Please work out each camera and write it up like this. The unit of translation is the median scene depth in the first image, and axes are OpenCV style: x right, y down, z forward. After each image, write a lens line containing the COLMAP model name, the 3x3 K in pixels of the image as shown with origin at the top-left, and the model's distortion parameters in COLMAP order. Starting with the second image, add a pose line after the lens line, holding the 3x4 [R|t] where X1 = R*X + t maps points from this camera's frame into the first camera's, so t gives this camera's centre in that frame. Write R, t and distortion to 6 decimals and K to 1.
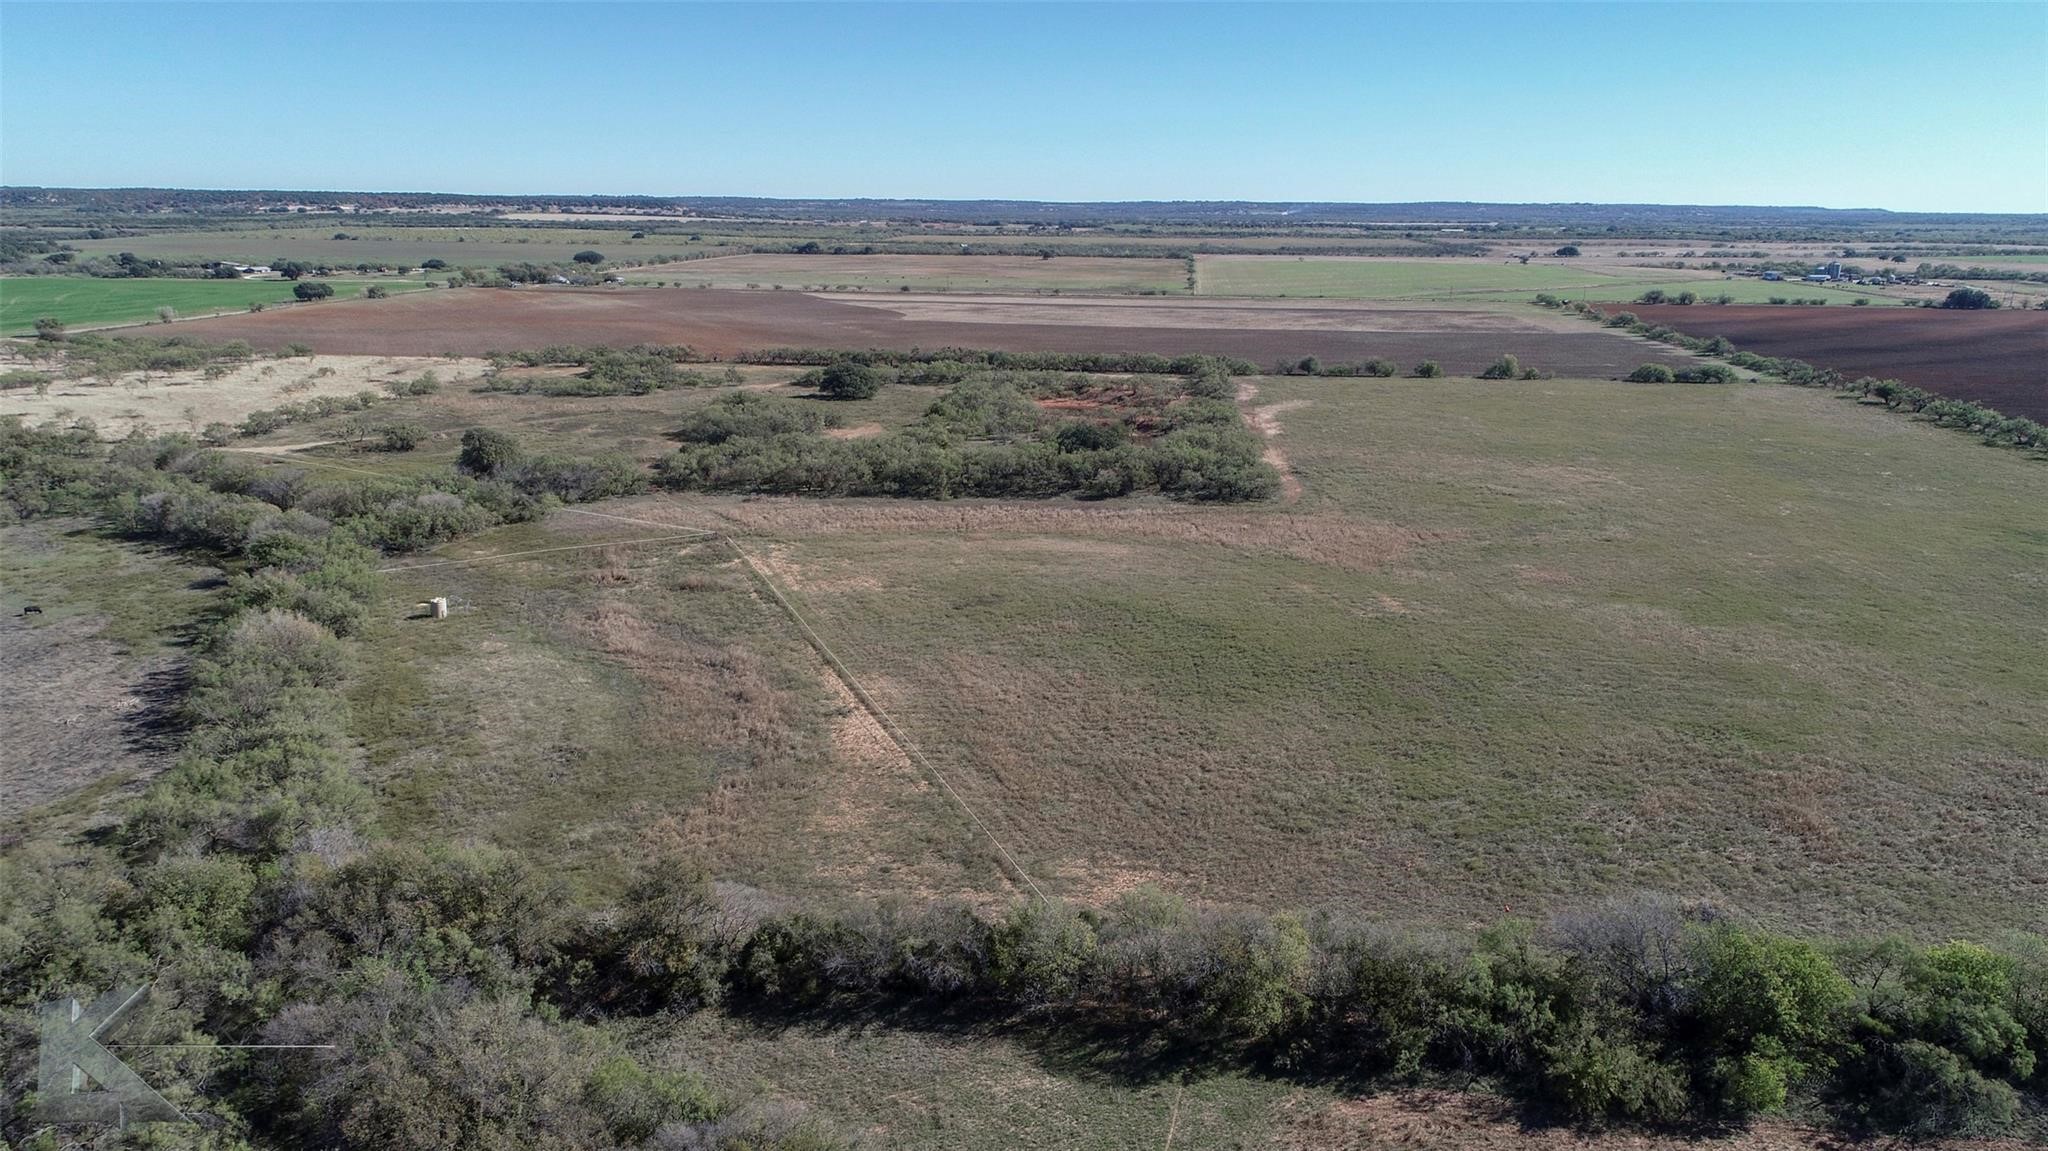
lens RADIAL K [[1363.8, 0, 1023.1], [0, 1363.8, 555.9], [0, 0, 1]] dist [0.035169, -0.003165]
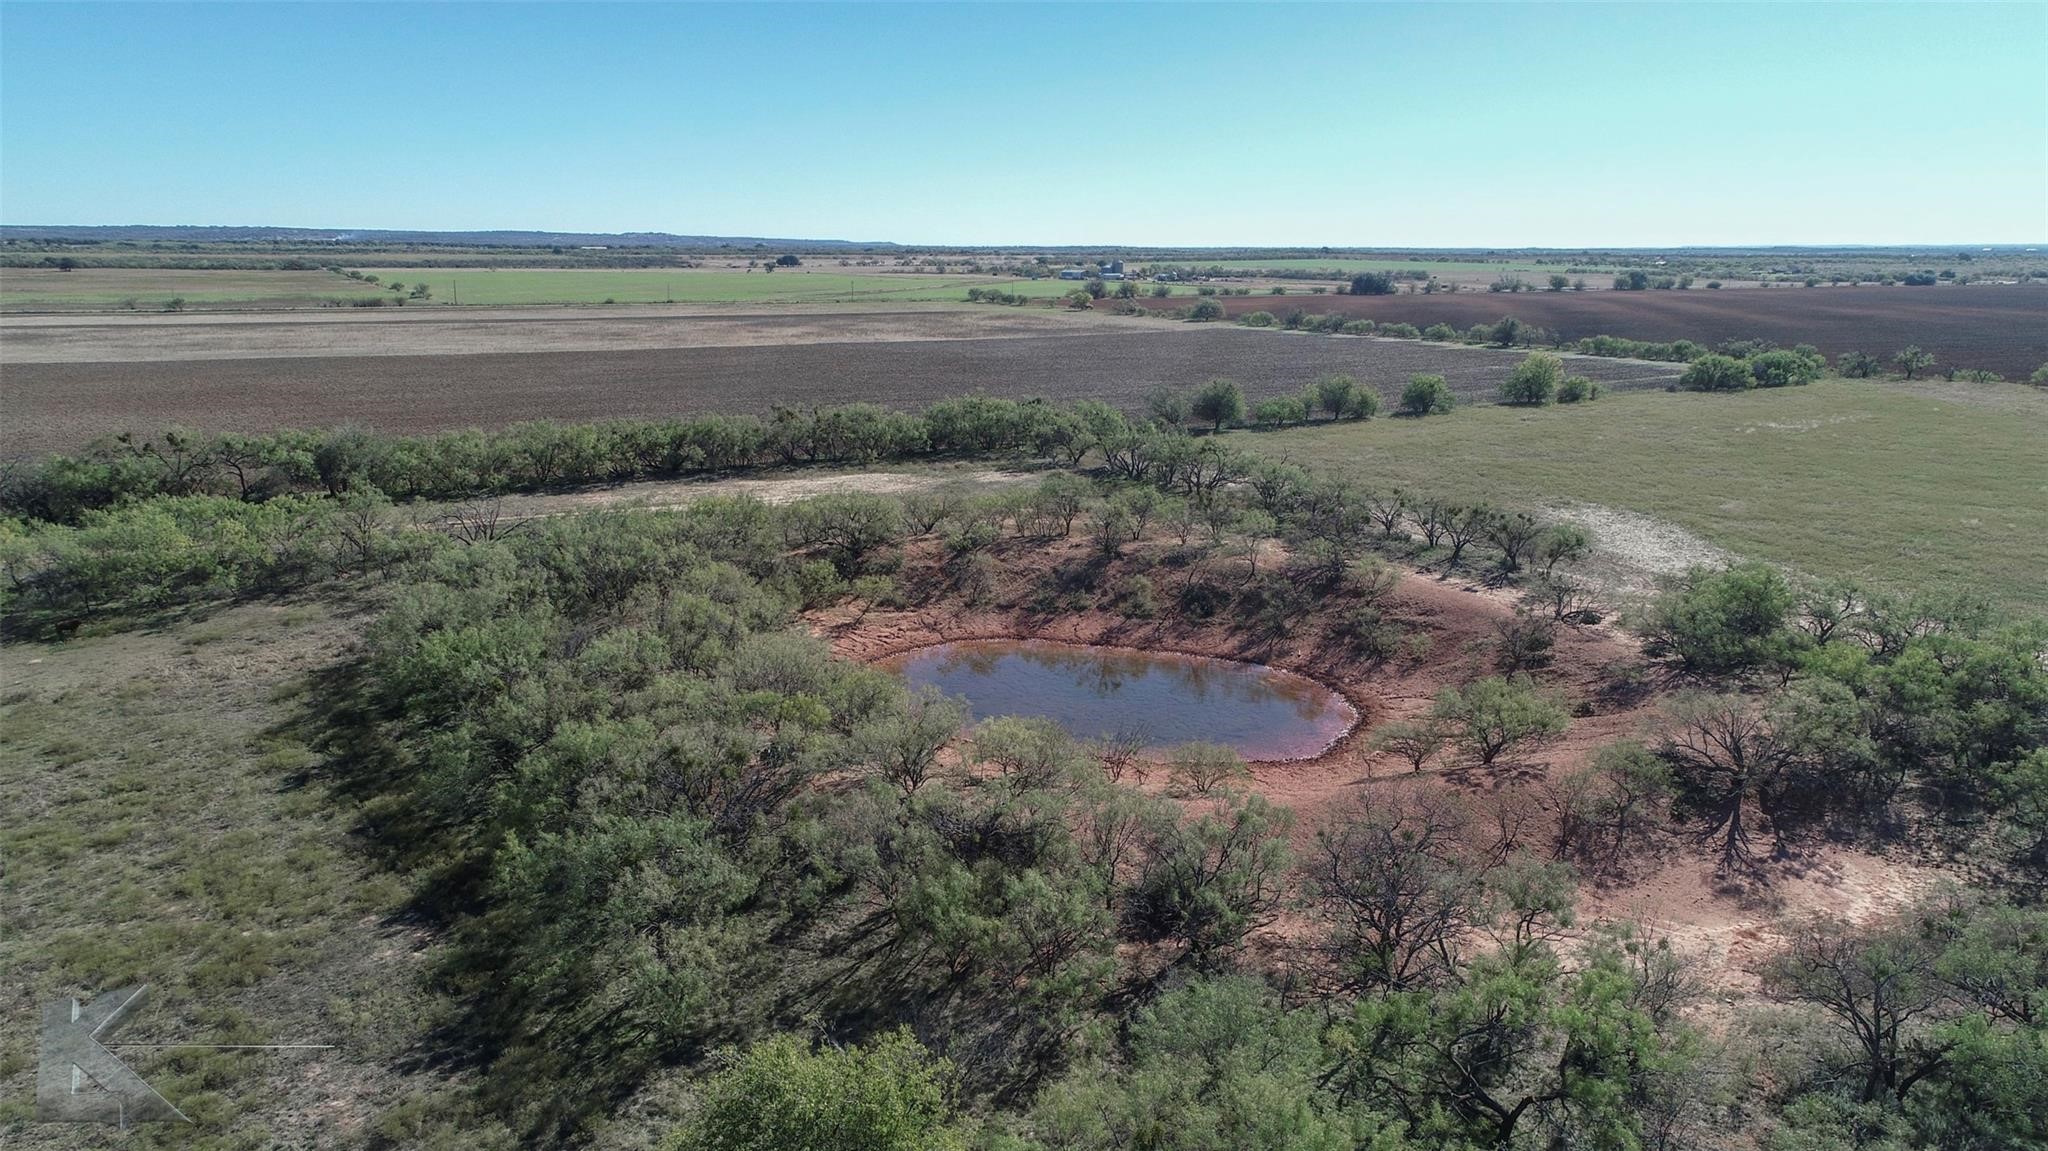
lens RADIAL K [[1363.8, 0, 1027.7], [0, 1363.8, 564.7], [0, 0, 1]] dist [0.035169, -0.003165]
pose [[0.794013, -0.143298, 0.590769, -0.043536], [0.154005, 0.987534, 0.032551, -0.064005], [-0.588069, 0.065135, 0.806184, 0.397189]]
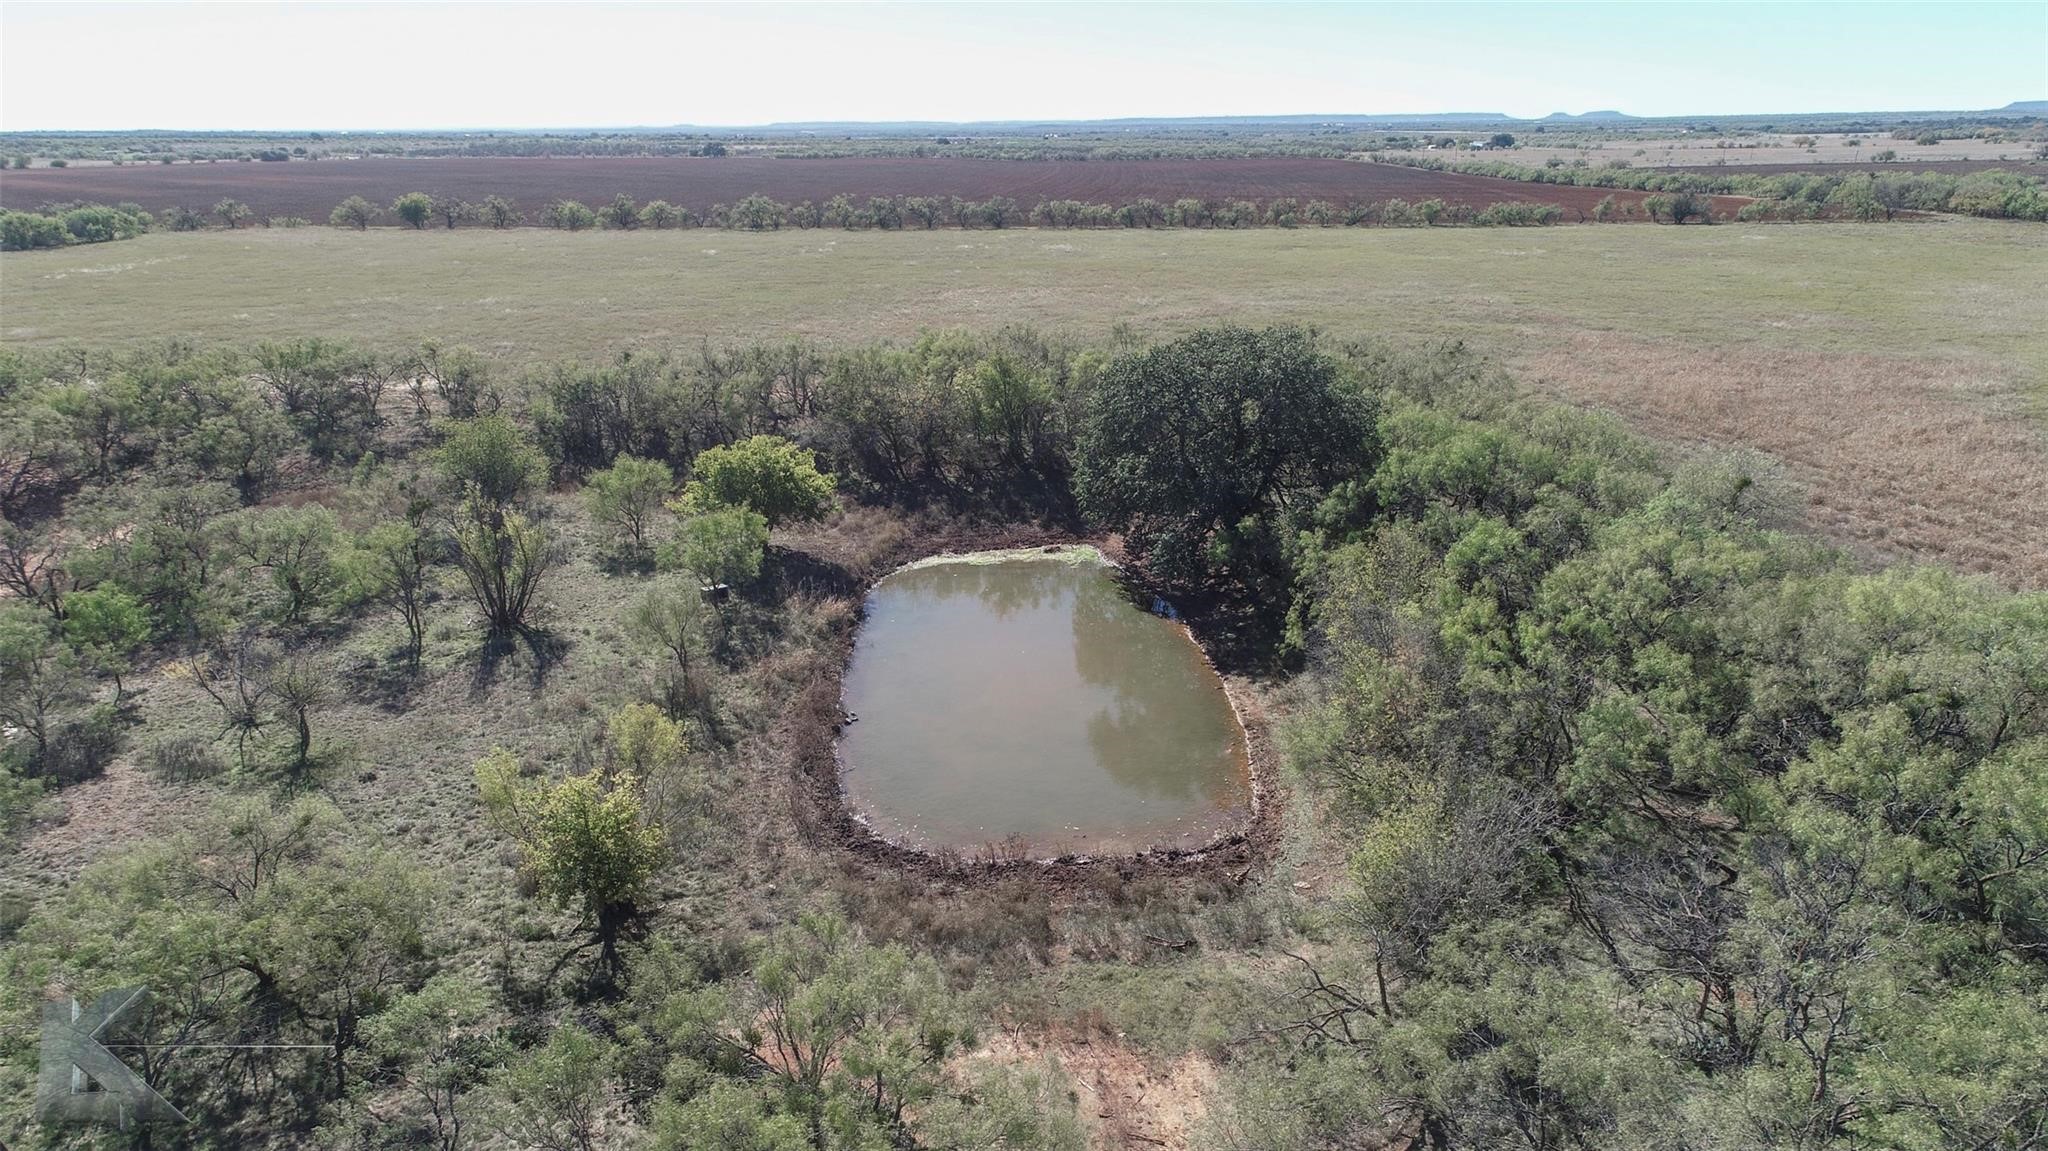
lens RADIAL K [[1363.8, 0, 1027.5], [0, 1363.8, 560.0], [0, 0, 1]] dist [0.035169, -0.003165]
pose [[-0.115313, -0.307677, 0.944478, -0.063329], [0.257799, 0.908971, 0.327585, -0.051435], [-0.959293, 0.281260, -0.025497, 0.373367]]
